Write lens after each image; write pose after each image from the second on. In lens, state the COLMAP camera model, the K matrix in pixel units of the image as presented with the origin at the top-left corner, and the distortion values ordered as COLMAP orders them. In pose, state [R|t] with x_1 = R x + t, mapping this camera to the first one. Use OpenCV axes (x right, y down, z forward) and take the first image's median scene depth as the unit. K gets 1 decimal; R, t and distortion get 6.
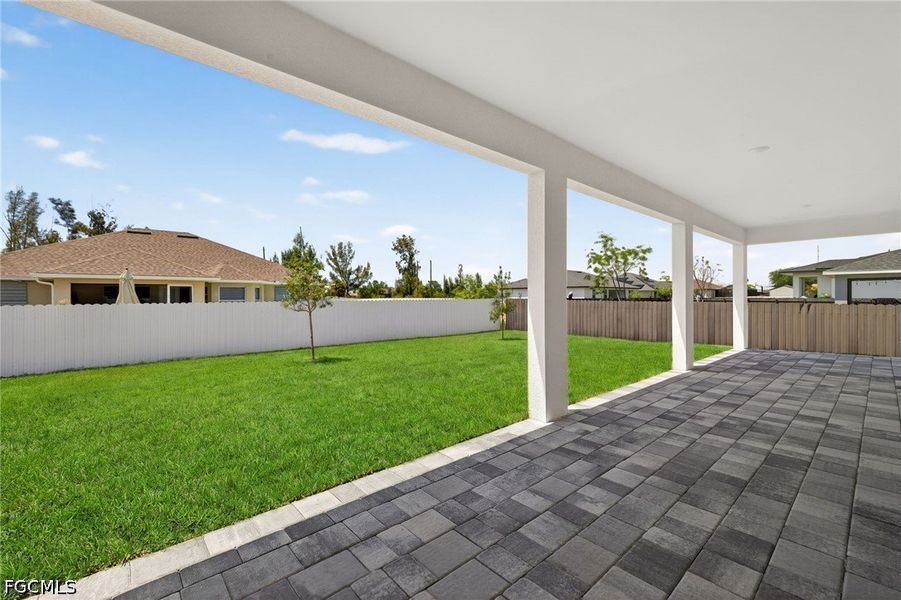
lens RADIAL K [[376.0, 0, 448.3], [0, 376.0, 300.6], [0, 0, 1]] dist [0.019604, 0.000178]
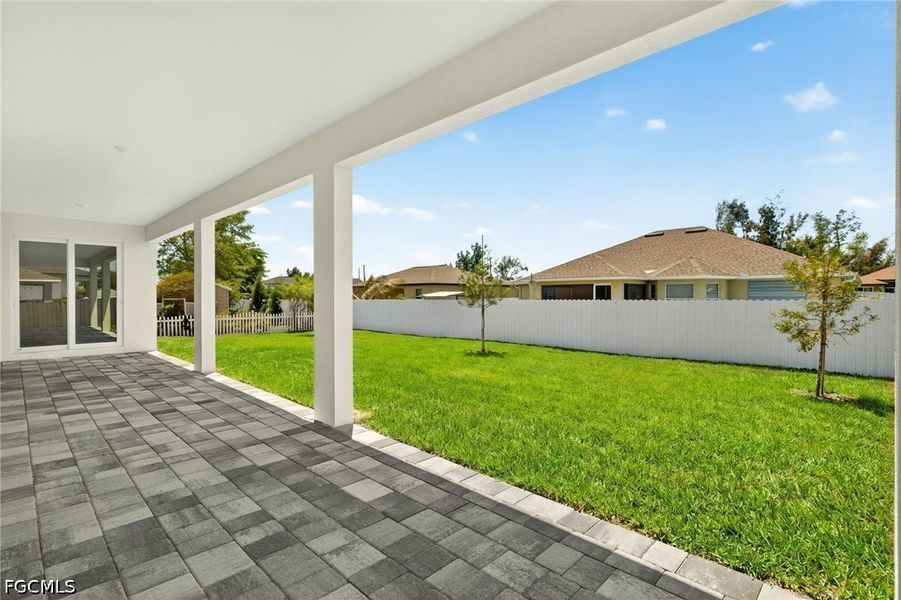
lens RADIAL K [[428.3, 0, 443.7], [0, 428.3, 300.2], [0, 0, 1]] dist [0.011405, -0.001584]
pose [[0.059571, 0.017181, -0.998076, 0.526249], [-0.013316, 0.999777, 0.016415, -0.007422], [0.998135, 0.012312, 0.059787, 0.468034]]
